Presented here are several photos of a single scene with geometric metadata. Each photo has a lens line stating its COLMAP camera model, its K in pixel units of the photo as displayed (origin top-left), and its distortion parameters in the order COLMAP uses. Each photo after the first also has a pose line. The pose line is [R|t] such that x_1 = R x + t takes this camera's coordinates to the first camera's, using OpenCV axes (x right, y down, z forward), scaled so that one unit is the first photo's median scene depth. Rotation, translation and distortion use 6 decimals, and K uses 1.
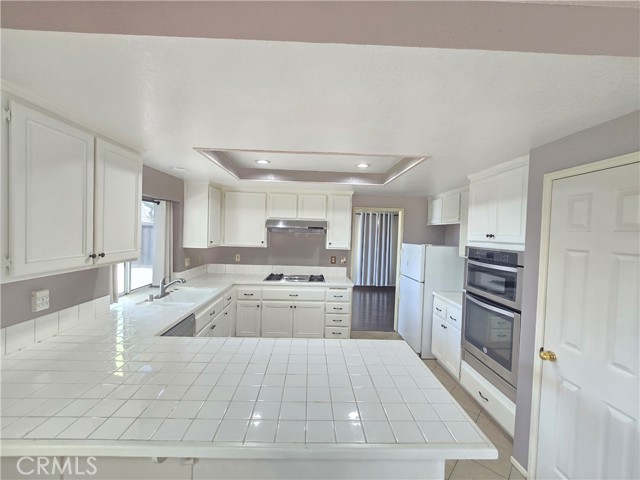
lens RADIAL K [[262.8, 0, 317.5], [0, 262.8, 237.8], [0, 0, 1]] dist [0.000992, -0.000072]
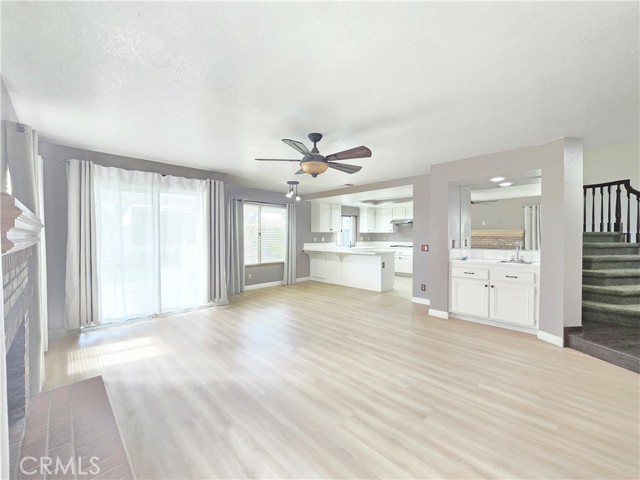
lens RADIAL K [[262.8, 0, 317.5], [0, 262.8, 237.8], [0, 0, 1]] dist [0.000992, -0.000072]
pose [[0.686309, -0.023726, -0.726923, 1.634523], [0.000781, 0.999491, -0.031886, 0.250106], [0.727310, 0.021316, 0.685978, -1.631828]]
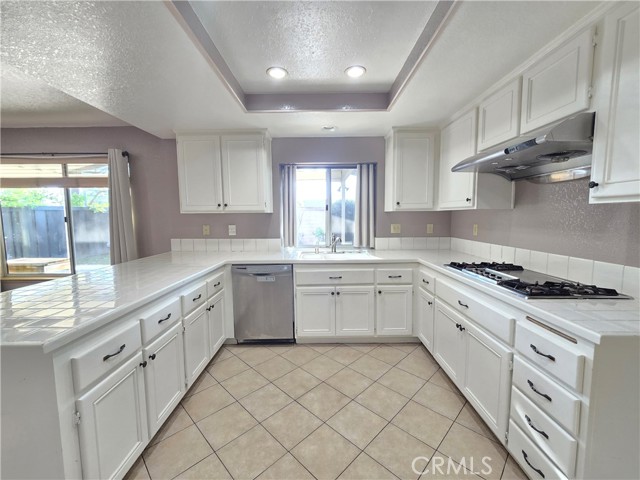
lens RADIAL K [[262.8, 0, 317.5], [0, 262.8, 237.8], [0, 0, 1]] dist [0.000992, -0.000072]
pose [[-0.030726, 0.052571, -0.998144, 0.606391], [-0.019809, 0.998388, 0.053193, 0.123004], [0.999332, 0.021407, -0.029635, 1.166610]]
